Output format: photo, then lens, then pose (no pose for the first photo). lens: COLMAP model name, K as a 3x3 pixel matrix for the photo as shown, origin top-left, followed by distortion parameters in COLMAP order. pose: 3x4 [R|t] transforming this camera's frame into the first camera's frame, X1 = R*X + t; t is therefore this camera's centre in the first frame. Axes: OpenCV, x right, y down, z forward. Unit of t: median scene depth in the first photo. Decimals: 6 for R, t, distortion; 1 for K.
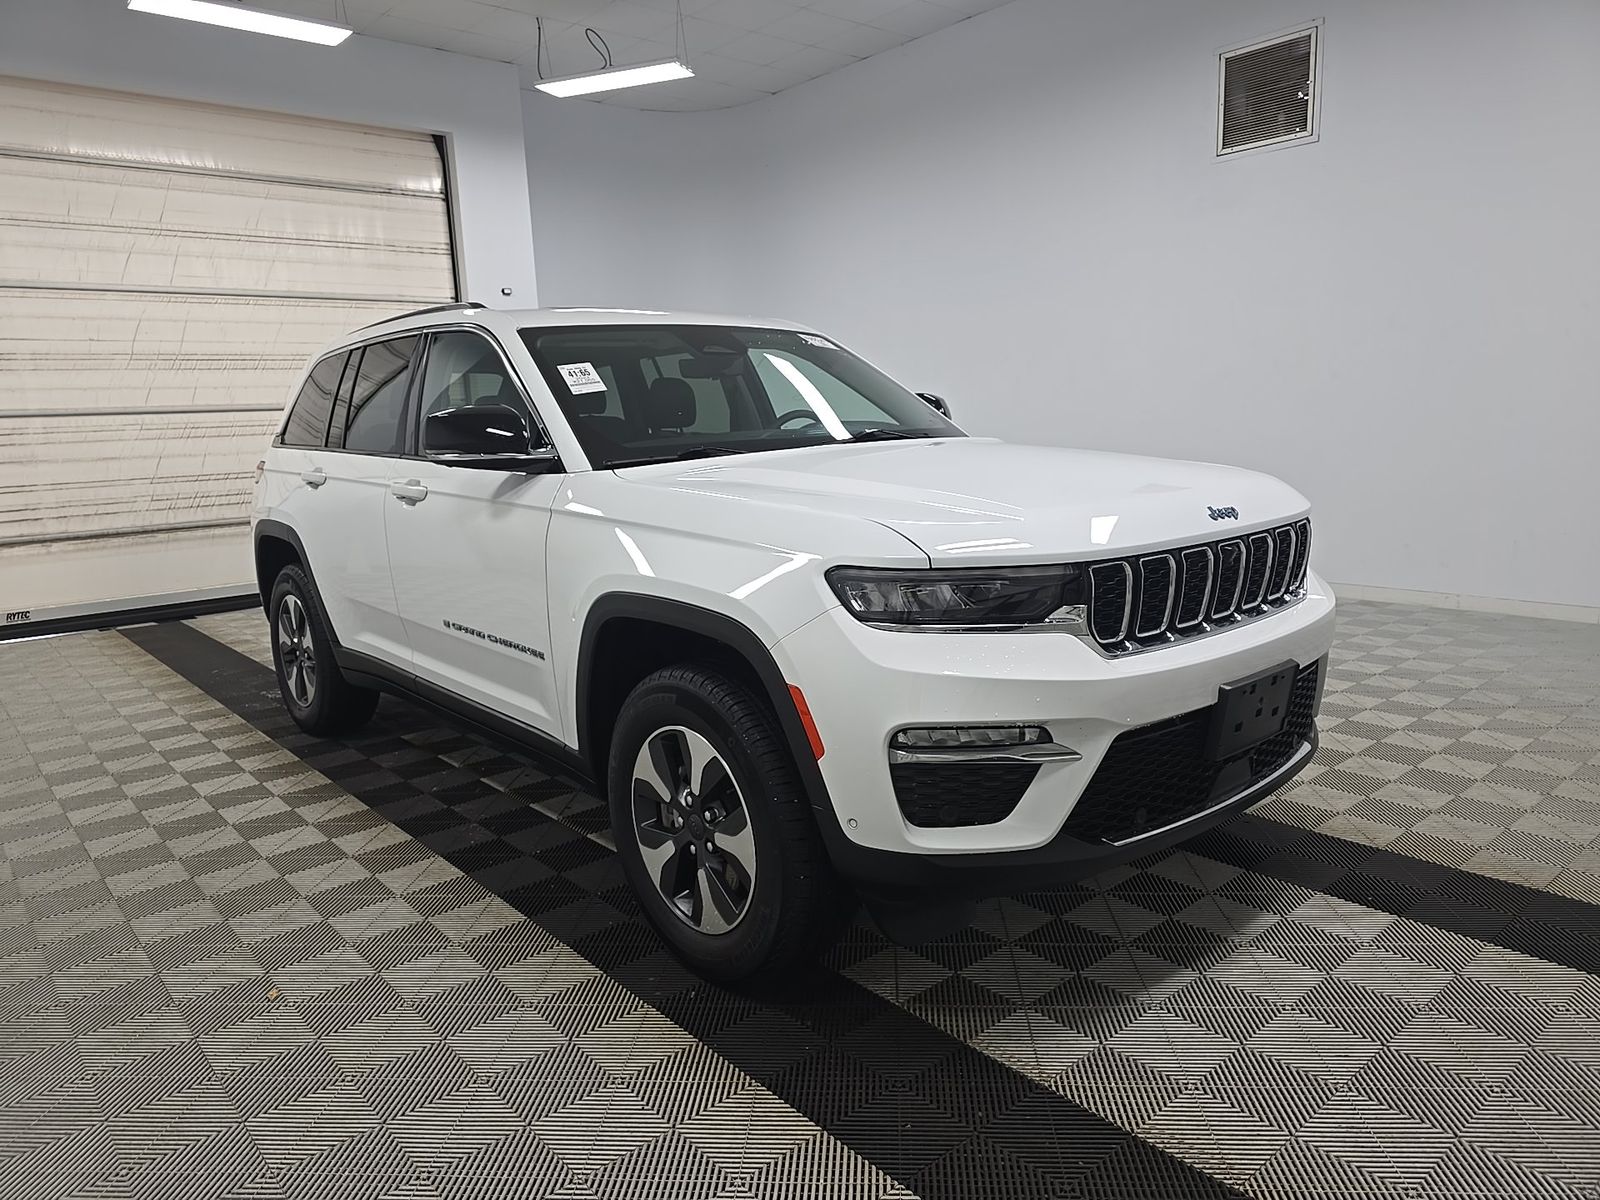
lens RADIAL K [[1168.2, 0, 799.8], [0, 1168.2, 575.8], [0, 0, 1]] dist [0.001438, 0.002953]
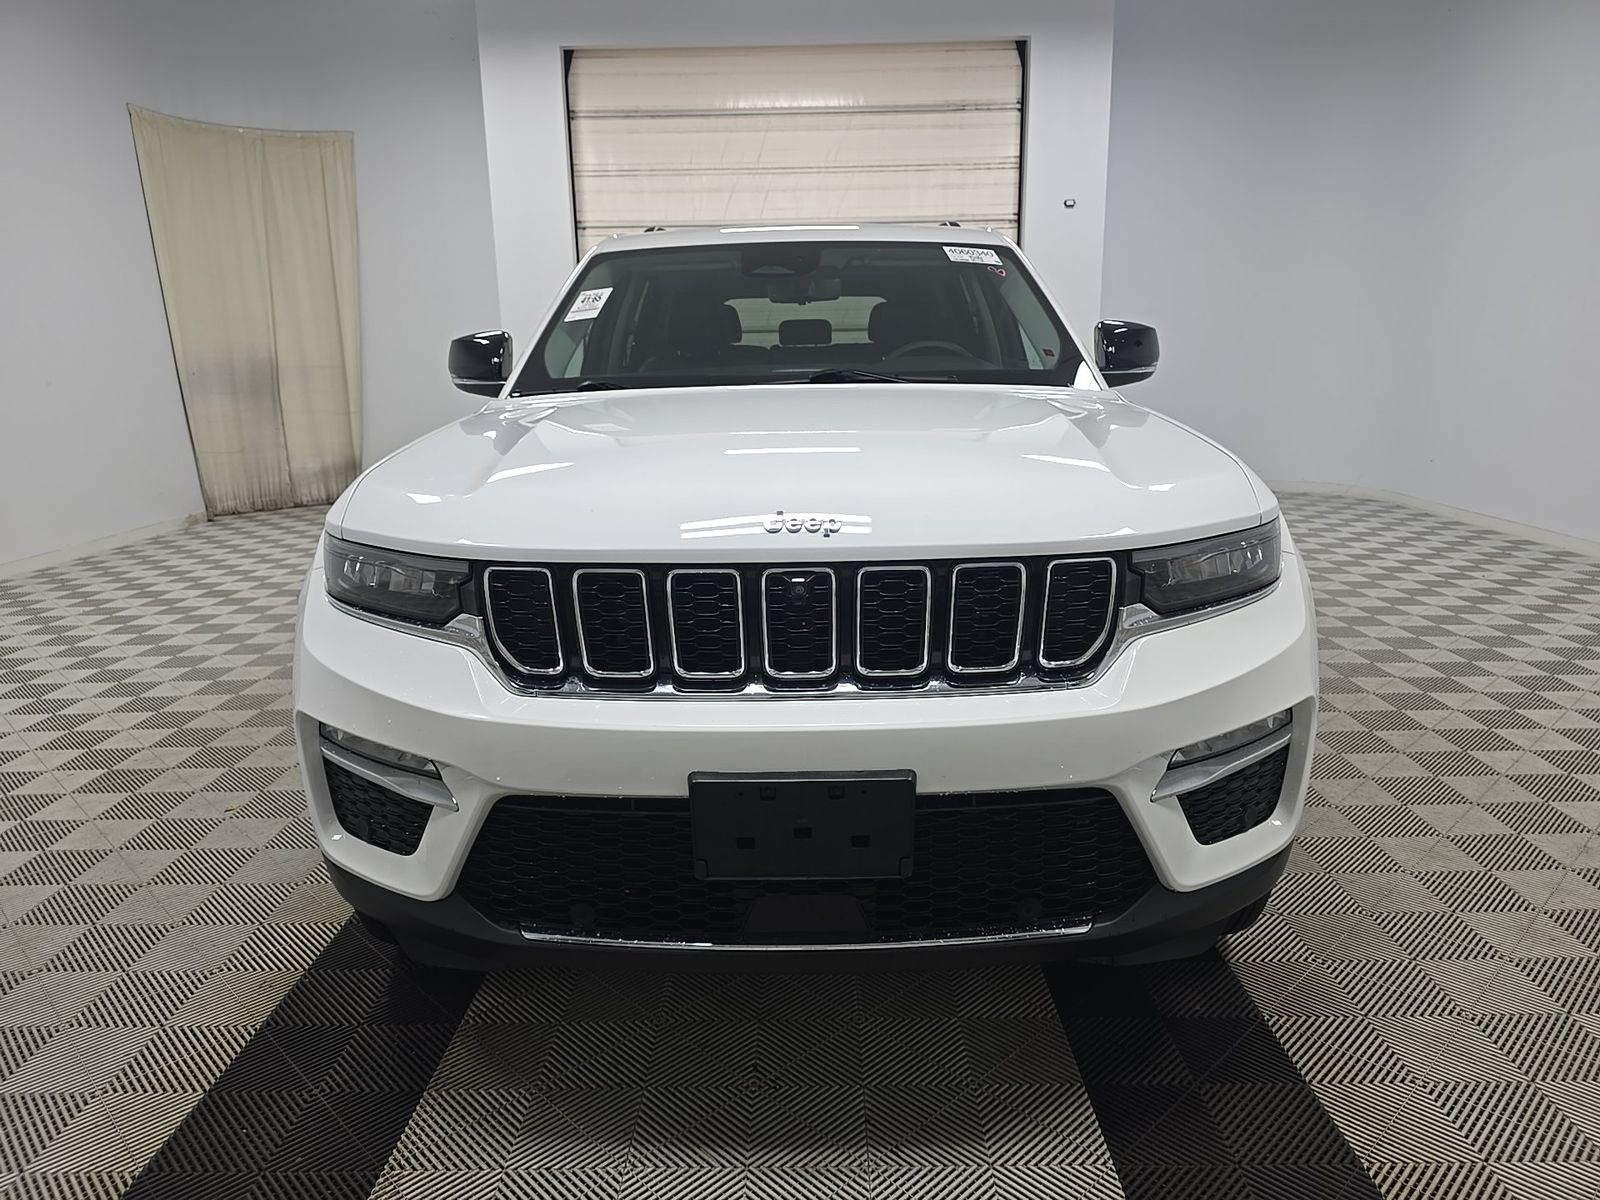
lens RADIAL K [[1092.1, 0, 800.0], [0, 1092.1, 600.0], [0, 0, 1]] dist [0.056228, -0.034640]
pose [[0.750578, 0.166429, -0.639479, 0.256232], [-0.097876, 0.985088, 0.141497, -0.032034], [0.653493, -0.043615, 0.755675, 0.179735]]
